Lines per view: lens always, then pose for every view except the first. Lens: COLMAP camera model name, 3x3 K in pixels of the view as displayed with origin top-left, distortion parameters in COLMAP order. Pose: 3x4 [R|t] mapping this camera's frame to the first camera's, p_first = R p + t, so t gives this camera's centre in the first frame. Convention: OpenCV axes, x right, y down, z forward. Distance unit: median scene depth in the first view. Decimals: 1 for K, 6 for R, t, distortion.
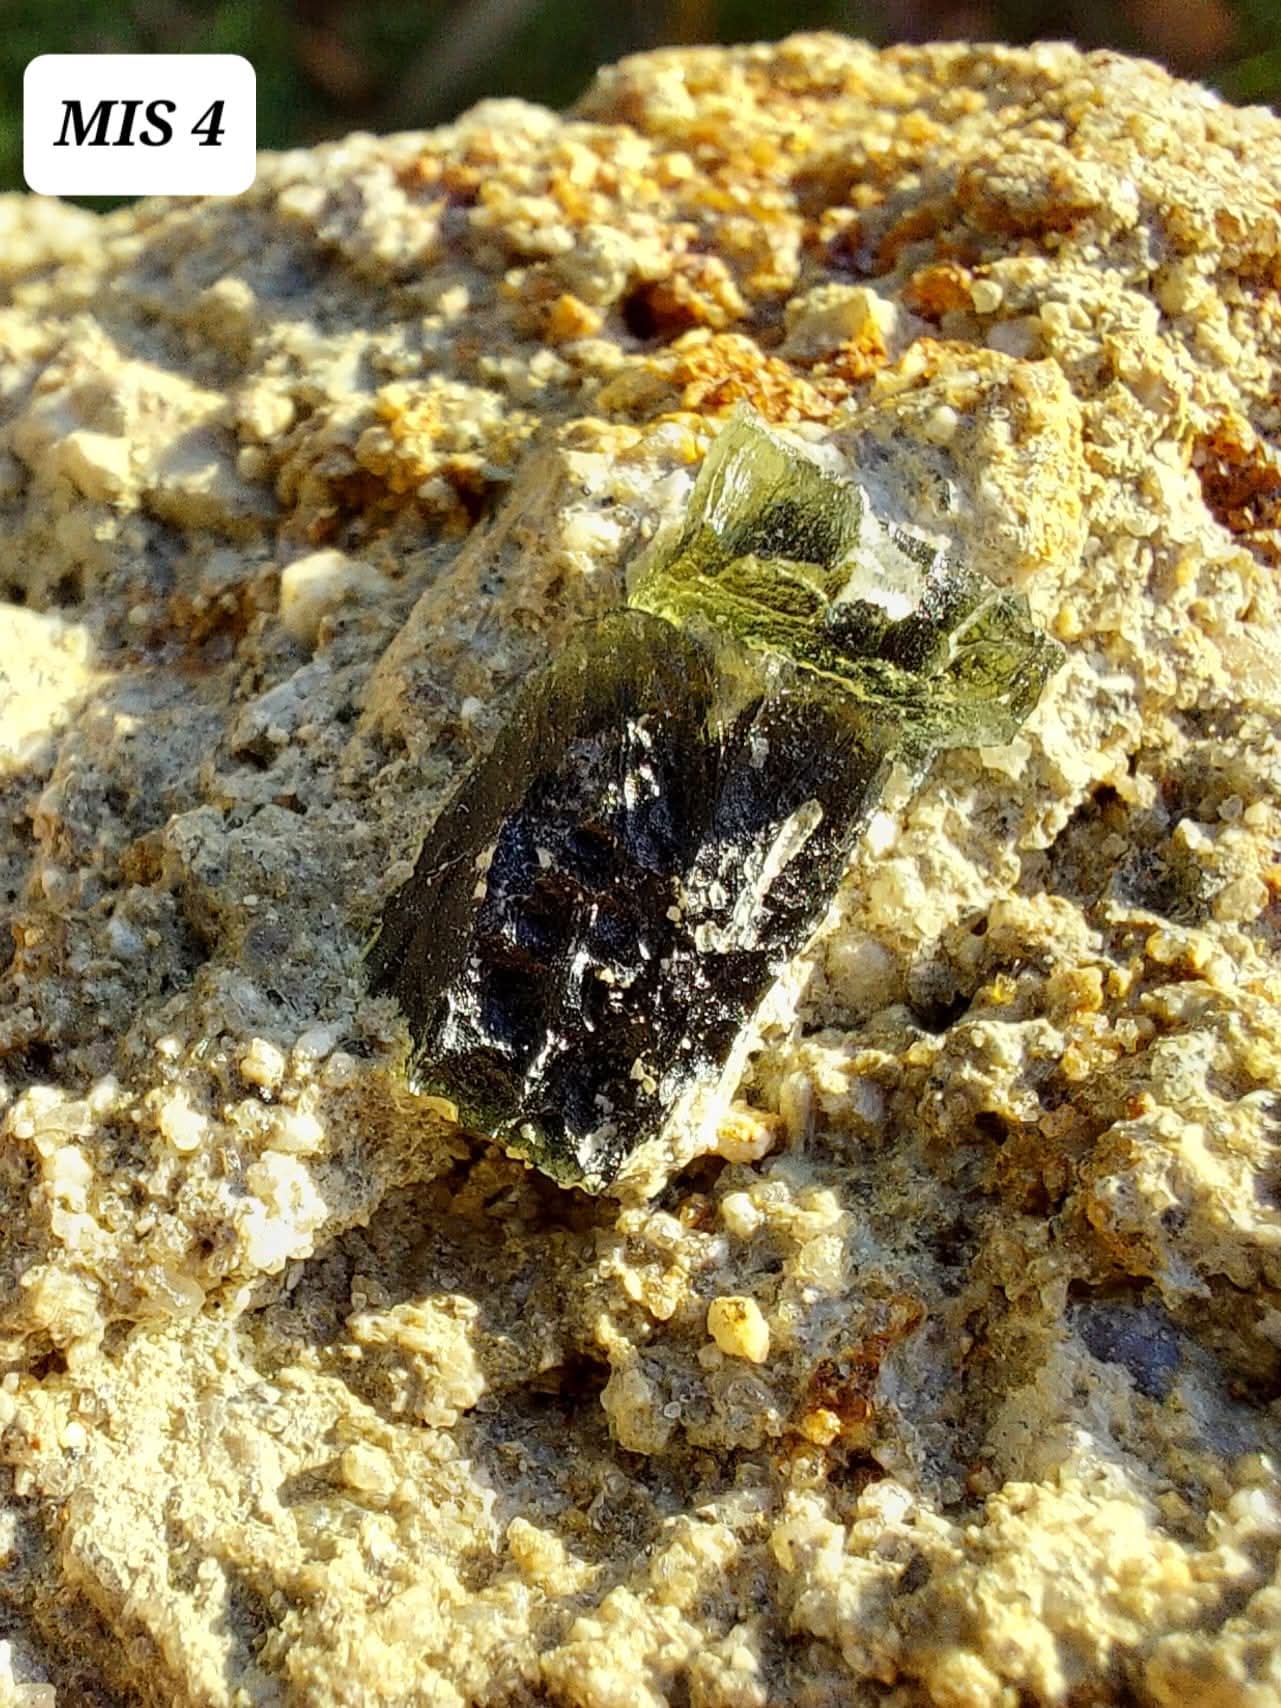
lens RADIAL K [[2273.1, 0, 461.0], [0, 2273.1, 923.5], [0, 0, 1]] dist [-0.065162, -0.029979]
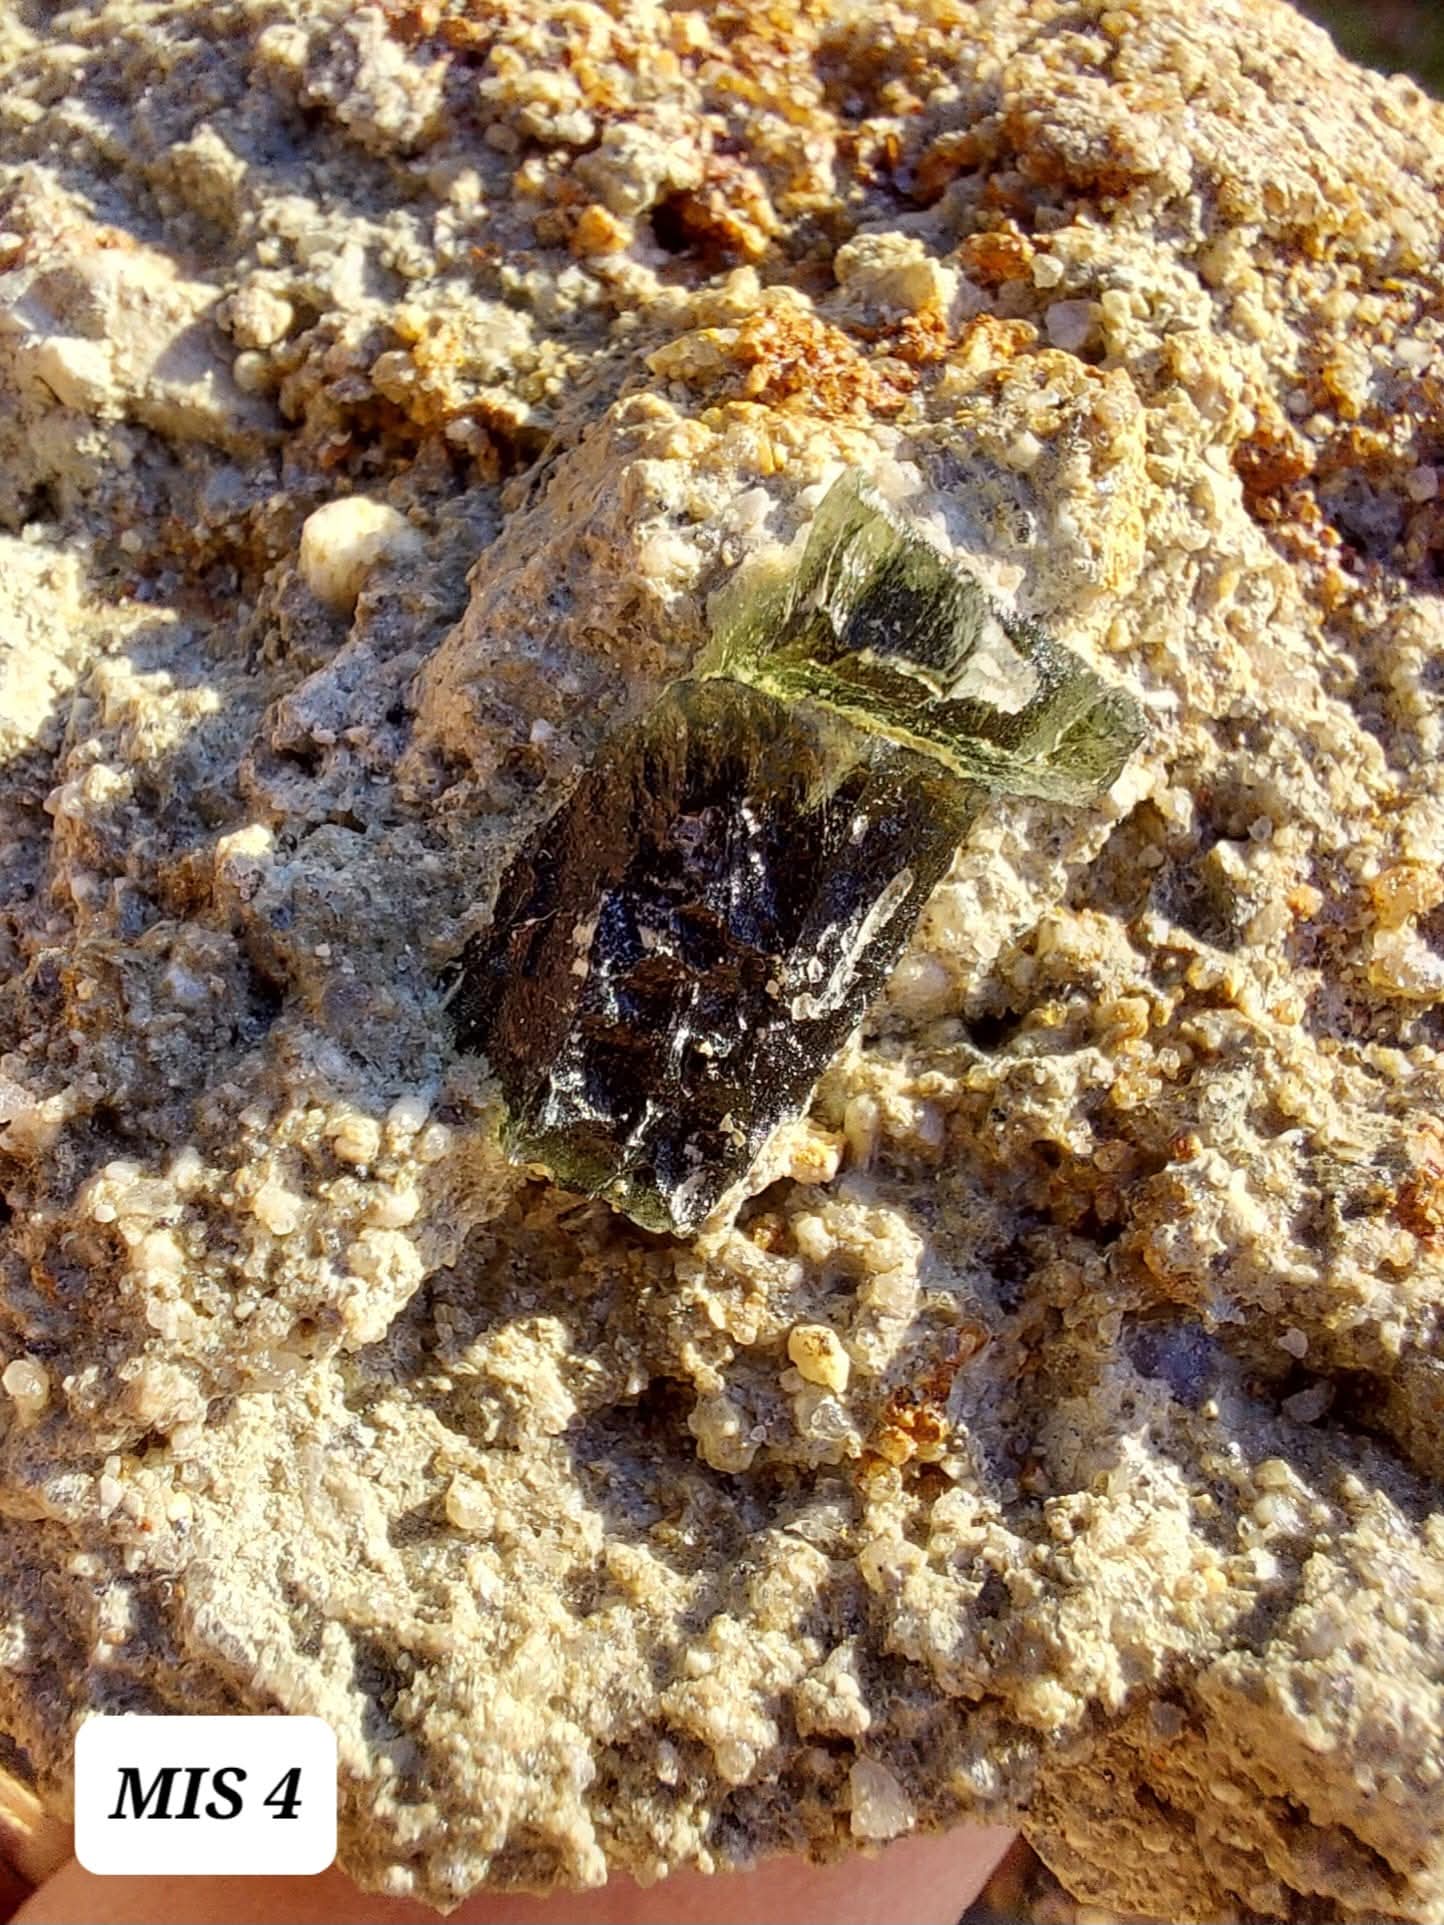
lens RADIAL K [[2133.3, 0, 810.2], [0, 2133.3, 968.7], [0, 0, 1]] dist [-0.066158, -0.039982]
pose [[0.966098, -0.034754, 0.255825, -0.127999], [-0.030291, 0.968796, 0.246001, -0.237838], [-0.256392, -0.245410, 0.934899, 0.105861]]
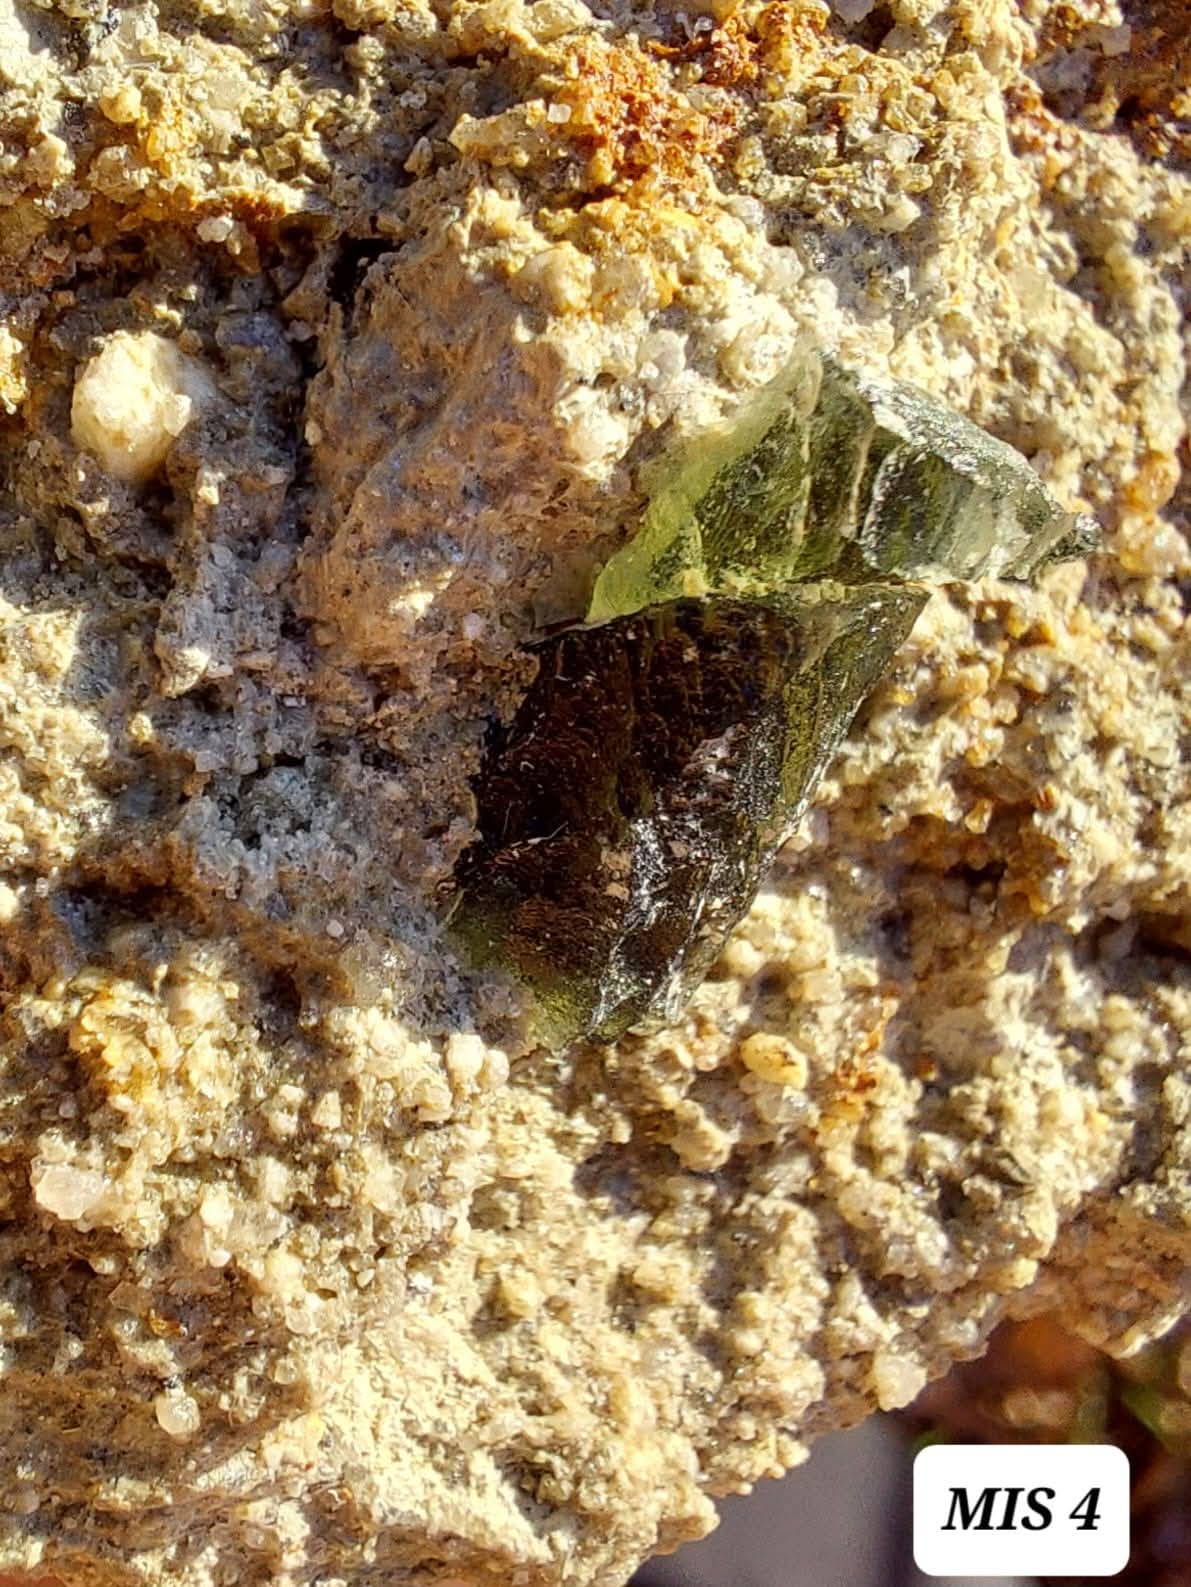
lens RADIAL K [[2080.7, 0, 588.0], [0, 2080.7, 728.0], [0, 0, 1]] dist [-0.064957, -0.033224]
pose [[0.769458, -0.400901, 0.497204, -0.411674], [-0.015557, 0.766472, 0.642089, -0.632503], [-0.638507, -0.501796, 0.583531, 0.501144]]
